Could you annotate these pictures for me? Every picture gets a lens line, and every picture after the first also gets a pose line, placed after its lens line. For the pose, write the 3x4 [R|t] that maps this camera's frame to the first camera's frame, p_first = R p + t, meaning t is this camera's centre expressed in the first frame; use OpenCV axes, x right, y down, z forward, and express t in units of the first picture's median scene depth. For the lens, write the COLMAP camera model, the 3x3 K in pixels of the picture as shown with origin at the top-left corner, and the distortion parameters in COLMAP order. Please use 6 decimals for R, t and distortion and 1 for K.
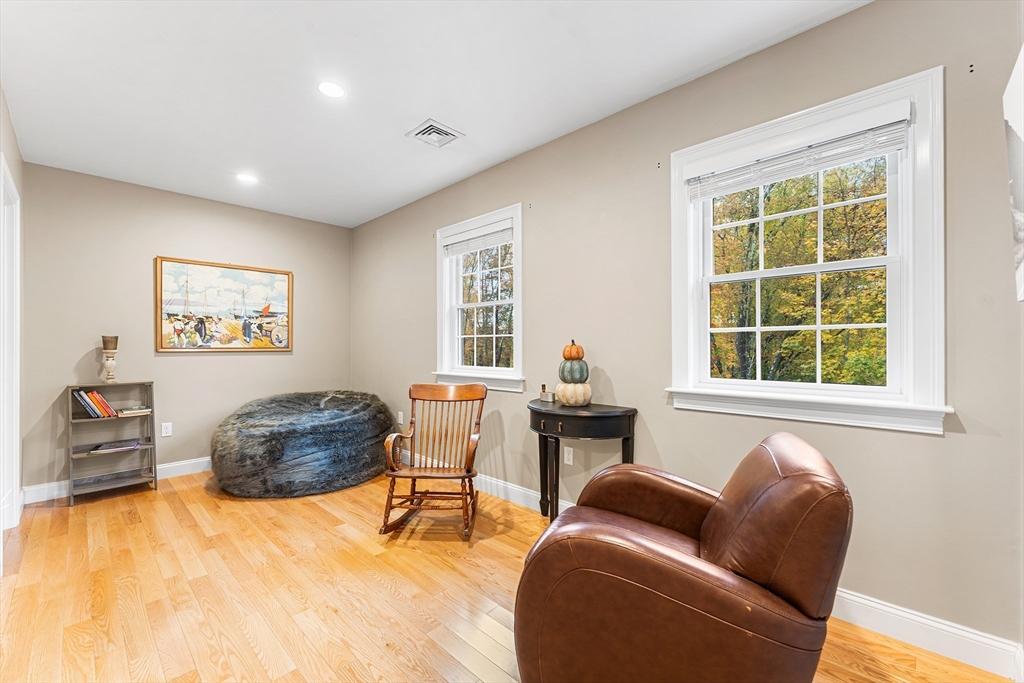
lens RADIAL K [[415.0, 0, 510.6], [0, 415.0, 348.5], [0, 0, 1]] dist [-0.000918, -0.000154]
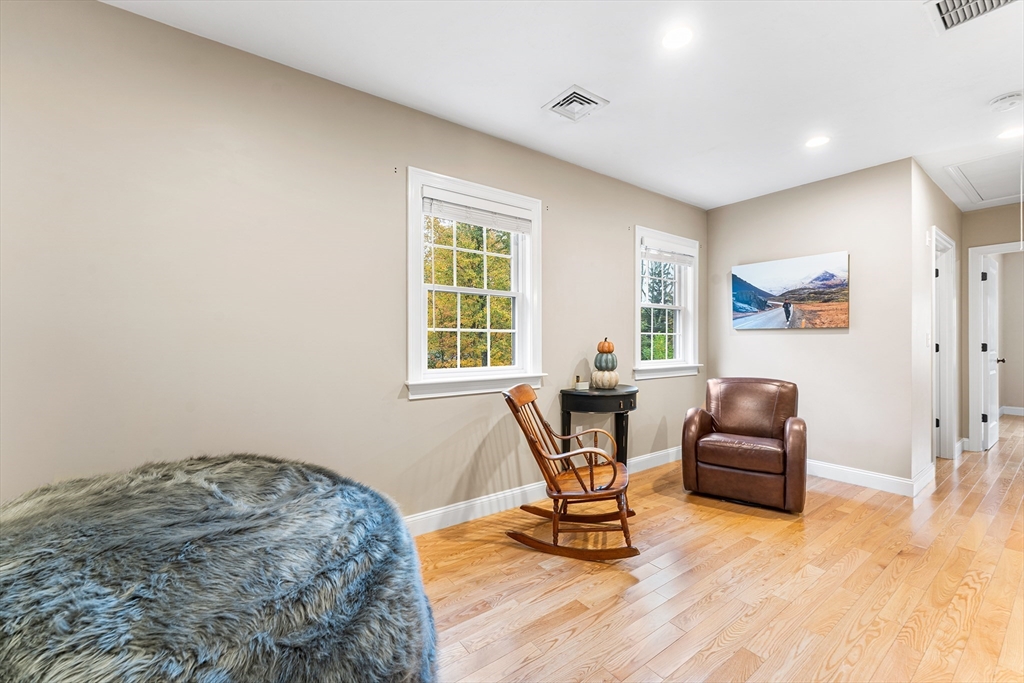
lens RADIAL K [[424.8, 0, 510.0], [0, 424.8, 344.3], [0, 0, 1]] dist [-0.000518, -0.000253]
pose [[0.170943, -0.003210, 0.985276, -1.159408], [0.005521, 0.999982, 0.002300, -0.004015], [-0.985265, 0.005047, 0.170957, 1.032068]]
